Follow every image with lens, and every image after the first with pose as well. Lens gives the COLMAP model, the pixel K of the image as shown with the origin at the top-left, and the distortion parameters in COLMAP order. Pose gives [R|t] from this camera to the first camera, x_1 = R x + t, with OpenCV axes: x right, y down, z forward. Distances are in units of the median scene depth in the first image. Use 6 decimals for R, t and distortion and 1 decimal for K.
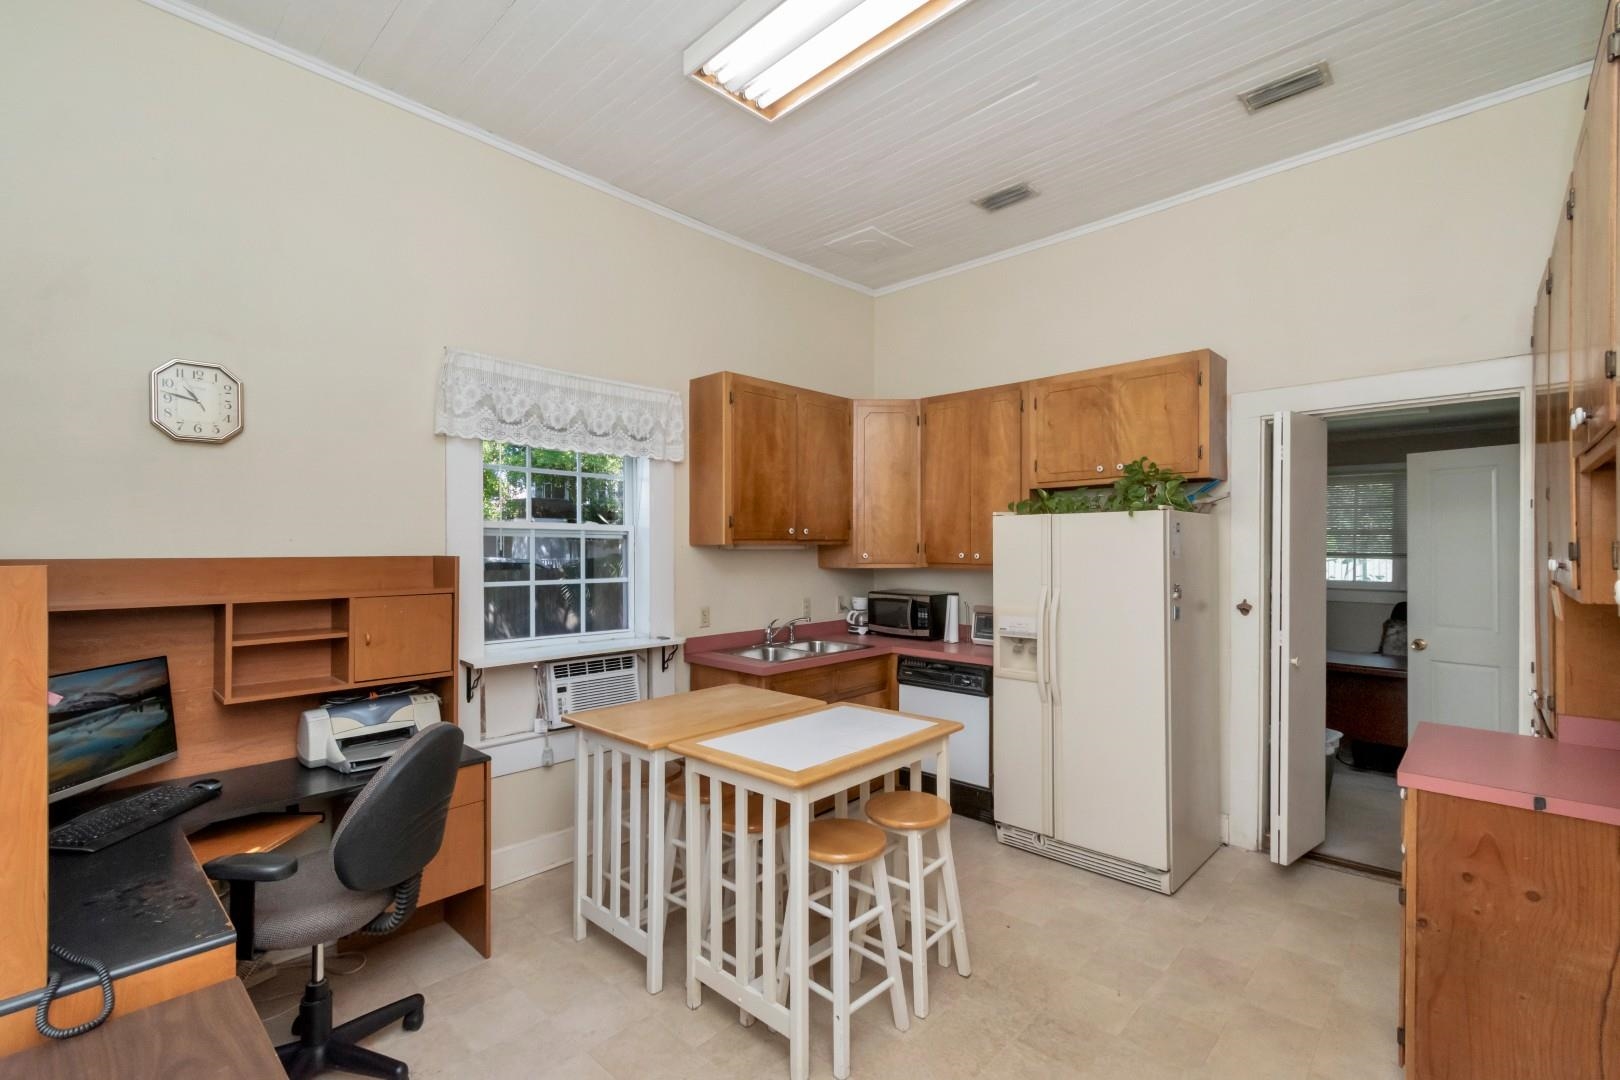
lens RADIAL K [[696.0, 0, 810.7], [0, 696.0, 558.5], [0, 0, 1]] dist [0.000508, 0.000026]
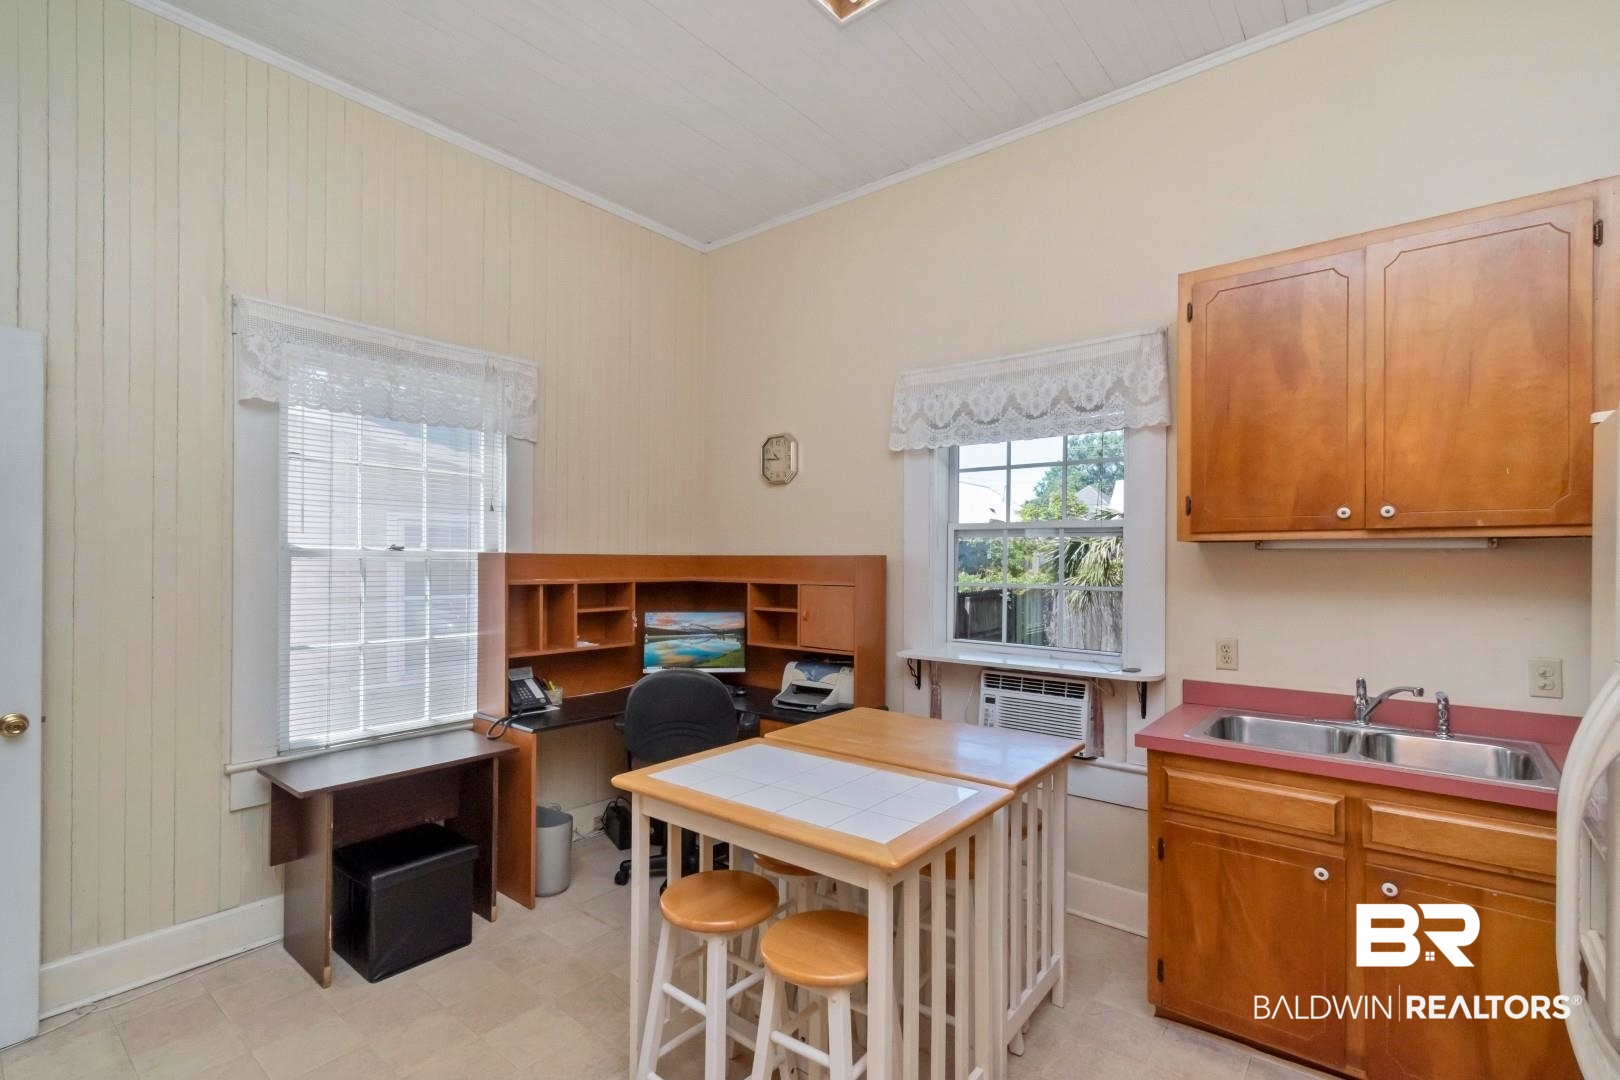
lens RADIAL K [[737.4, 0, 805.0], [0, 737.4, 553.8], [0, 0, 1]] dist [0.001674, -0.000007]
pose [[0.068561, 0.002717, -0.997643, 0.606121], [-0.010381, 0.999944, 0.002010, -0.006934], [0.997593, 0.010218, 0.068586, 0.679892]]
